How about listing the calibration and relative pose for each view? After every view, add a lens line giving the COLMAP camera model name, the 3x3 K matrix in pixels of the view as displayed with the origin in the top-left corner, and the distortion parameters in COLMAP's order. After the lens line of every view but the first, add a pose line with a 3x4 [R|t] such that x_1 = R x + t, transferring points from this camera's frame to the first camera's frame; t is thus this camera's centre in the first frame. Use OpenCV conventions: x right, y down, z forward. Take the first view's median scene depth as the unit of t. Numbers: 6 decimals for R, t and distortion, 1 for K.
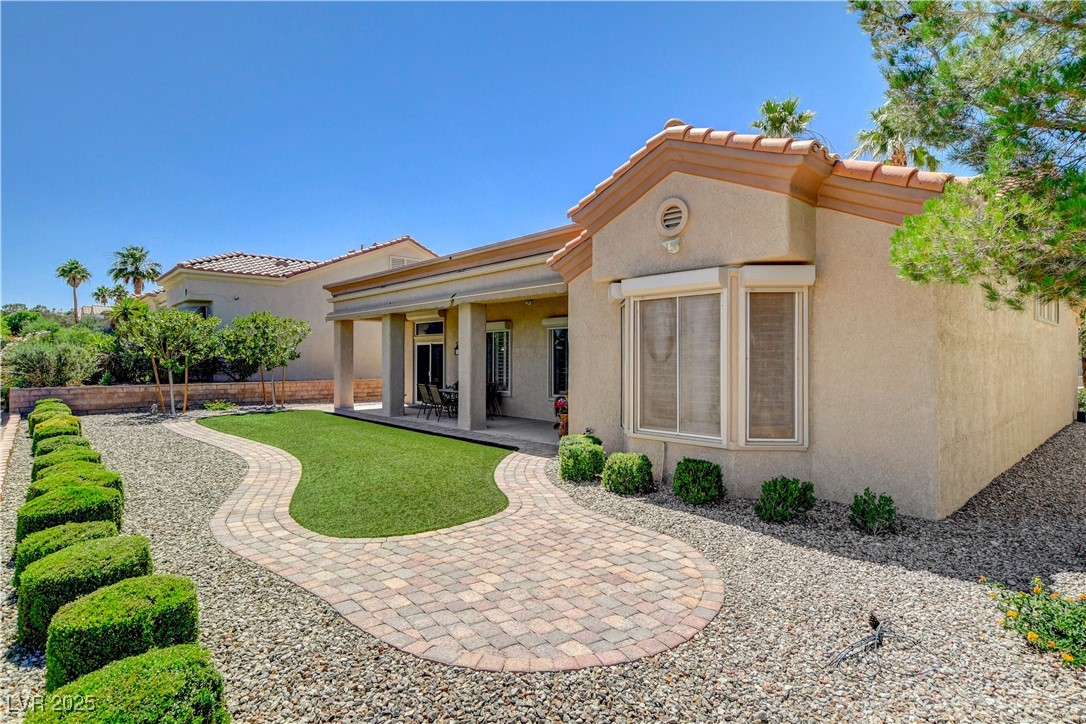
lens RADIAL K [[567.4, 0, 548.4], [0, 567.4, 357.9], [0, 0, 1]] dist [-0.014789, 0.003663]
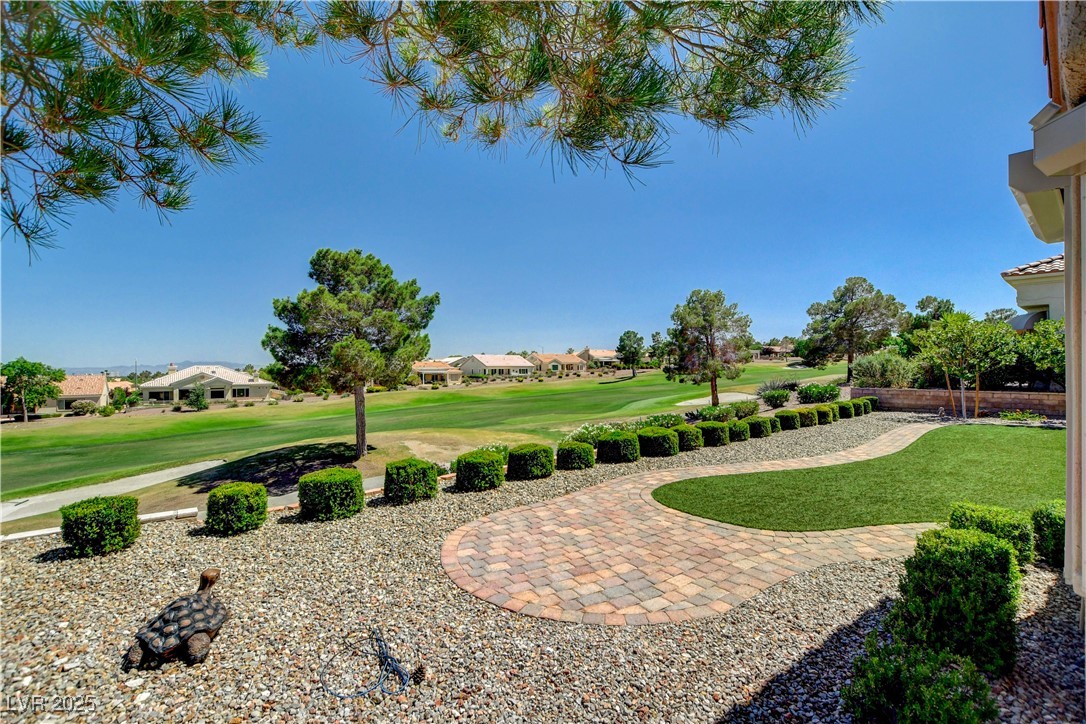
lens RADIAL K [[478.9, 0, 546.5], [0, 478.9, 365.1], [0, 0, 1]] dist [-0.028006, 0.004433]
pose [[-0.055897, -0.005214, -0.998423, 0.280124], [0.003291, 0.999980, -0.005407, 0.000447], [0.998431, -0.003588, -0.055878, 0.267360]]
